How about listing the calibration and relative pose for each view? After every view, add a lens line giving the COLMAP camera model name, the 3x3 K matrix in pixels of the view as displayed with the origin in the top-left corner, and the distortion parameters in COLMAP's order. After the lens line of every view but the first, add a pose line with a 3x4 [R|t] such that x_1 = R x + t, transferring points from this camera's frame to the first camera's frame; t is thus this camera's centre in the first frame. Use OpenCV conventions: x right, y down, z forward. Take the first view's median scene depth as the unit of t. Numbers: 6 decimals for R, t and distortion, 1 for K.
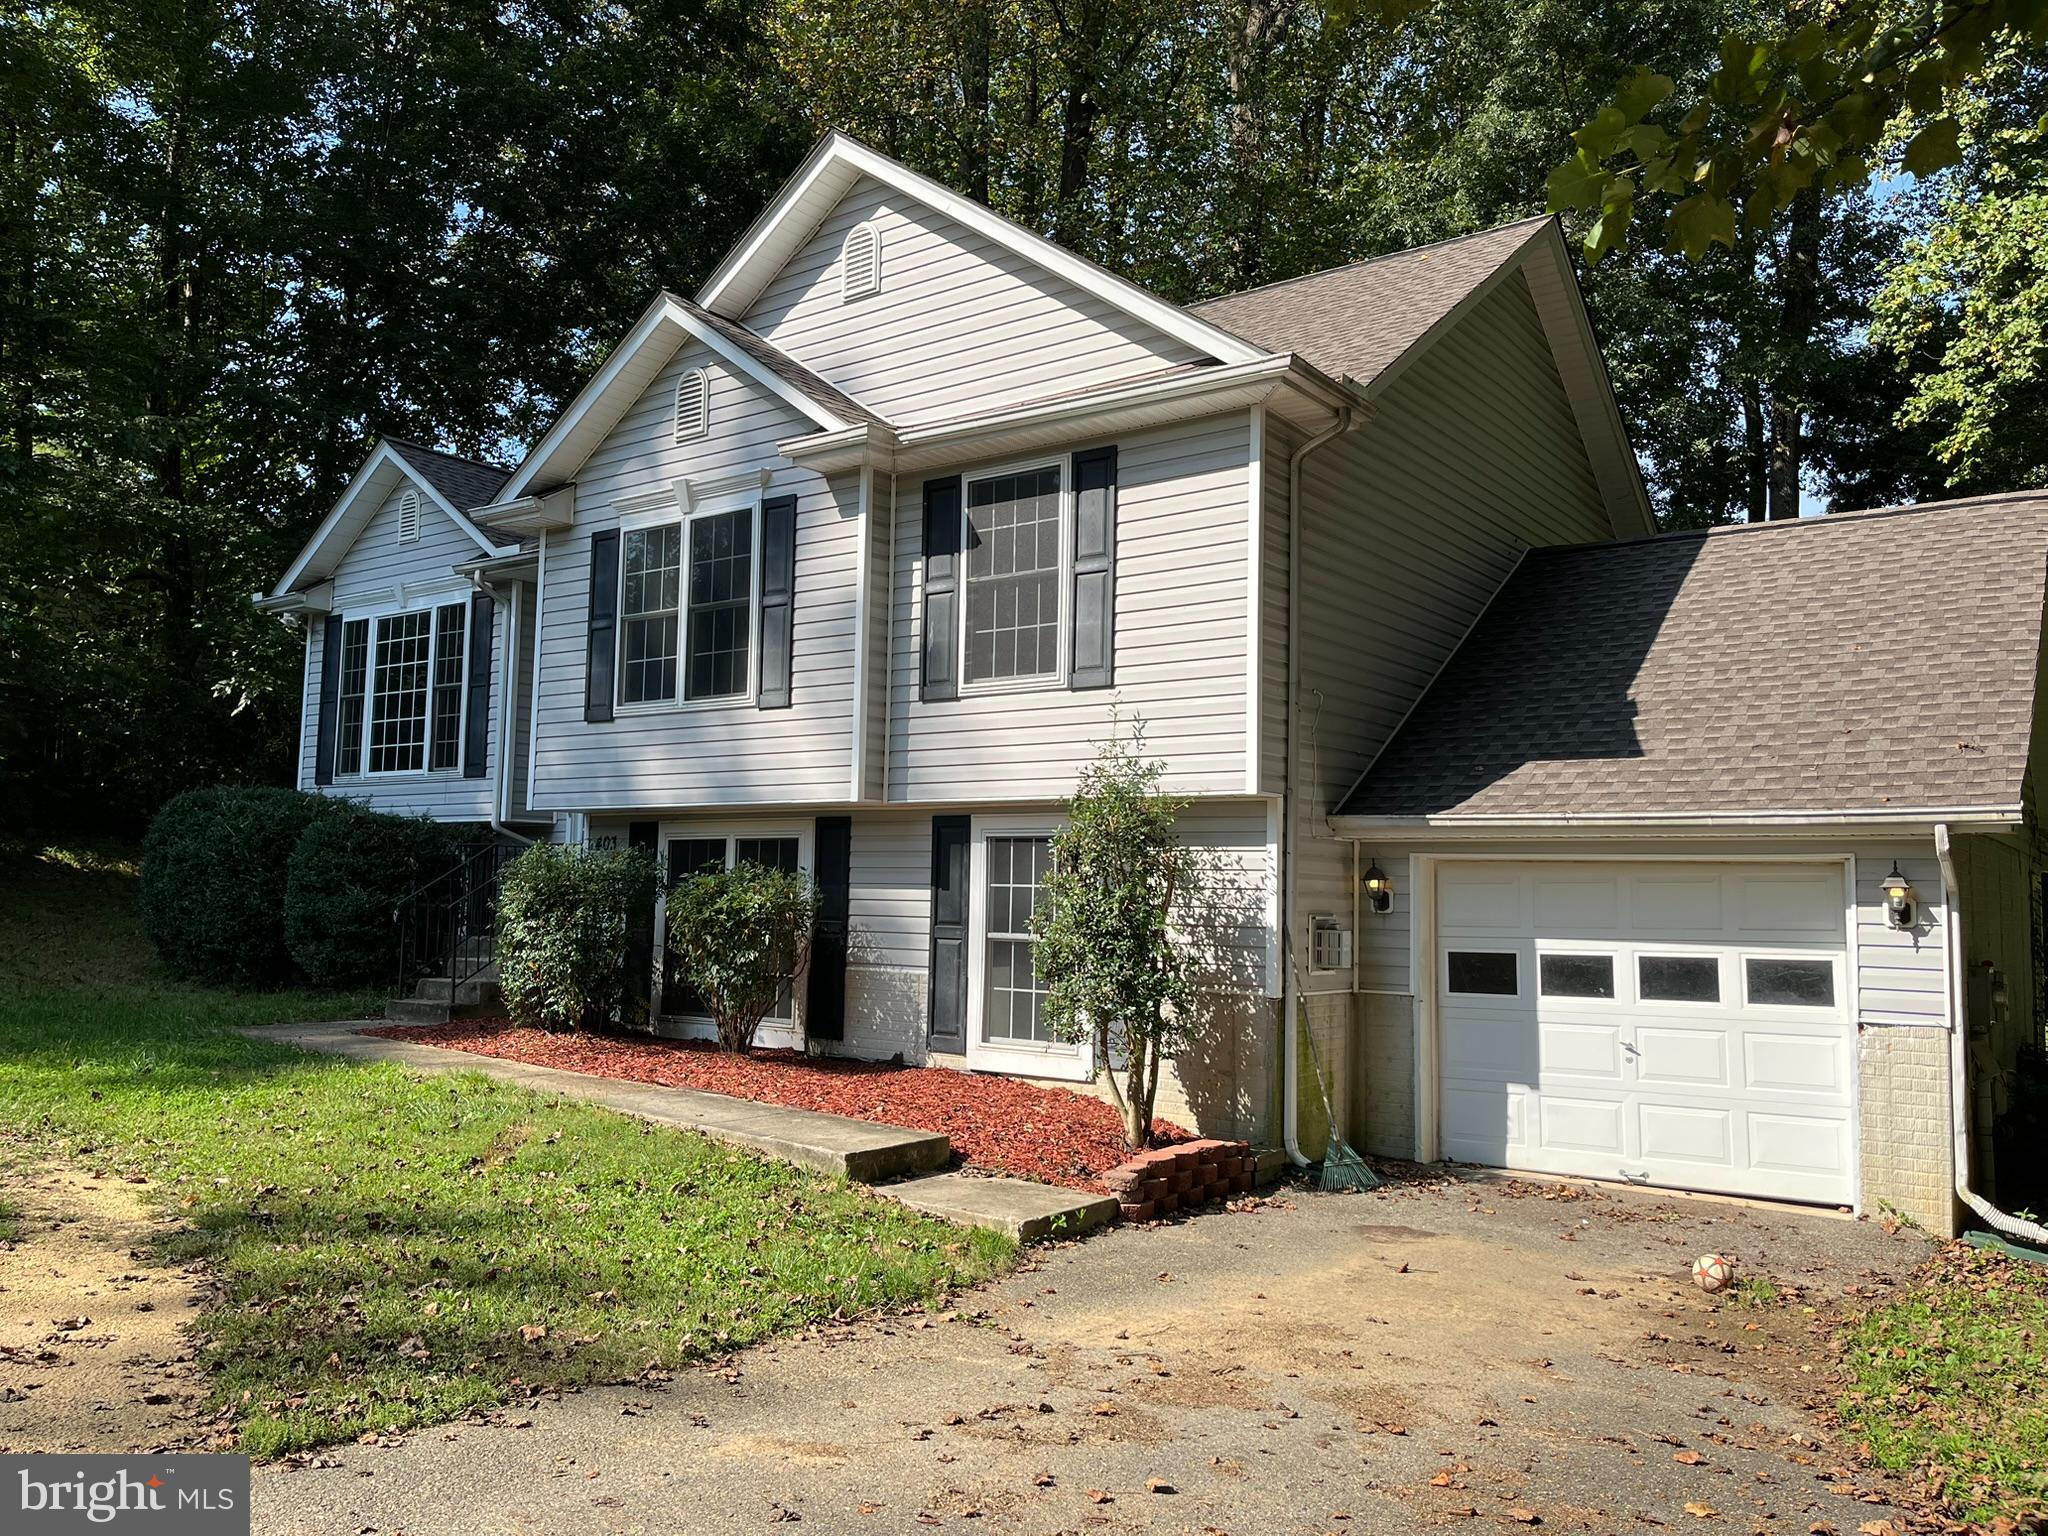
lens RADIAL K [[1584.4, 0, 1028.3], [0, 1584.4, 766.6], [0, 0, 1]] dist [0.058171, -0.087503]
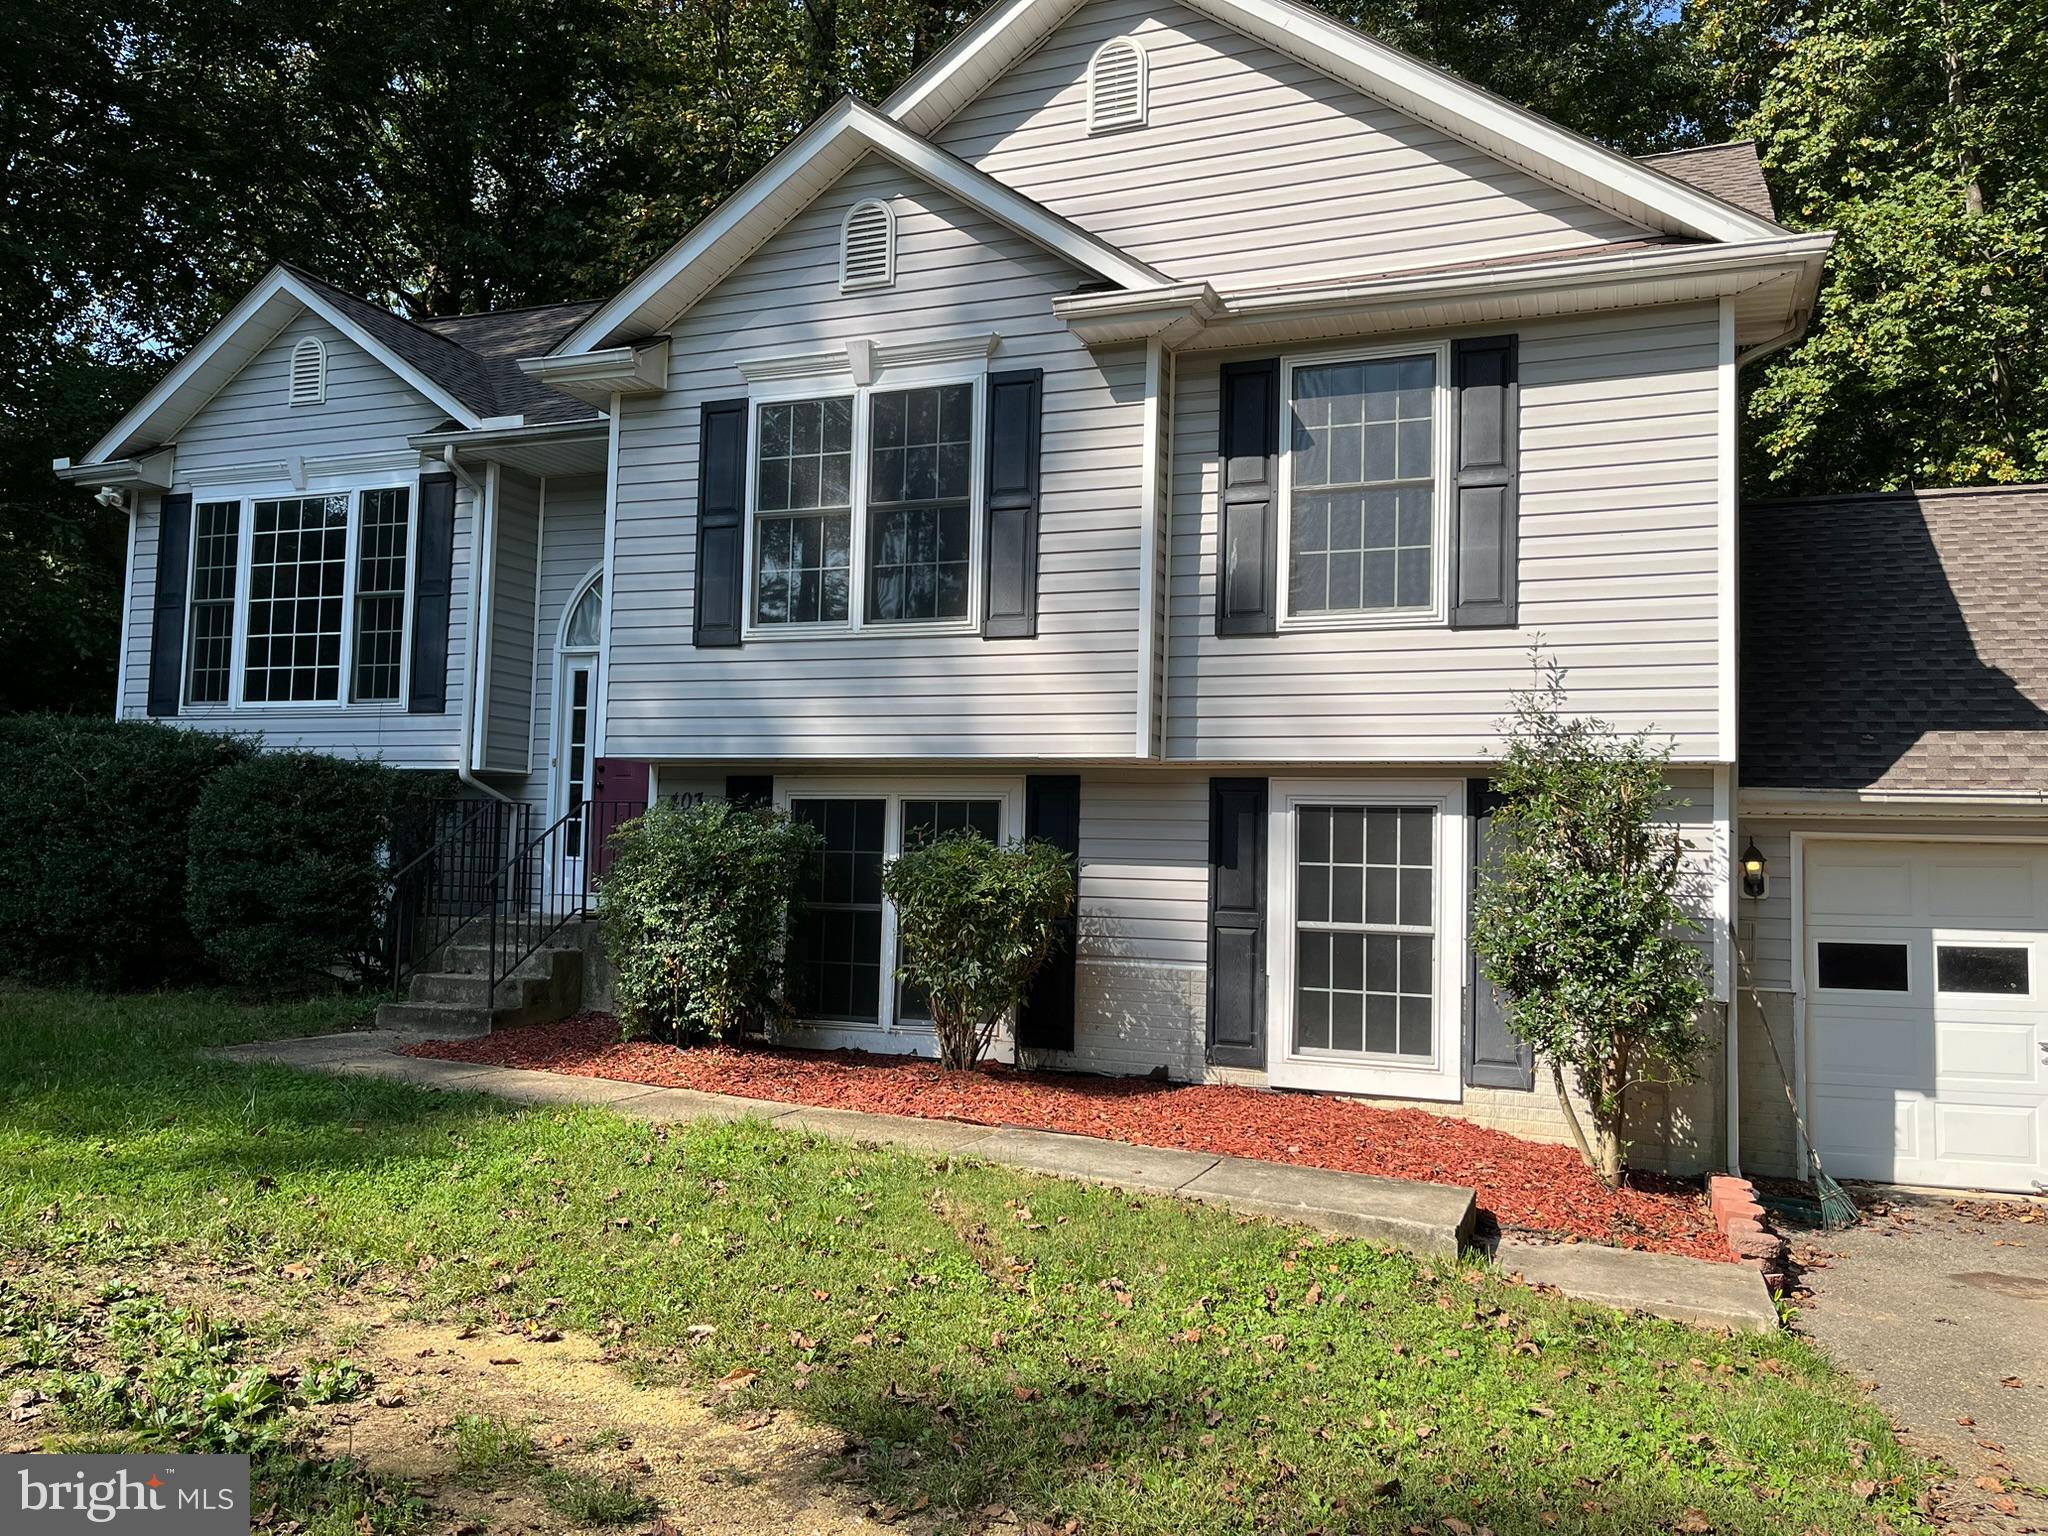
lens RADIAL K [[1584.4, 0, 1008.7], [0, 1584.4, 760.1], [0, 0, 1]] dist [0.058171, -0.087503]
pose [[0.966137, 0.022553, 0.257041, -0.359201], [-0.028442, 0.999411, 0.019213, 0.009324], [-0.256456, -0.025873, 0.966210, 0.228961]]
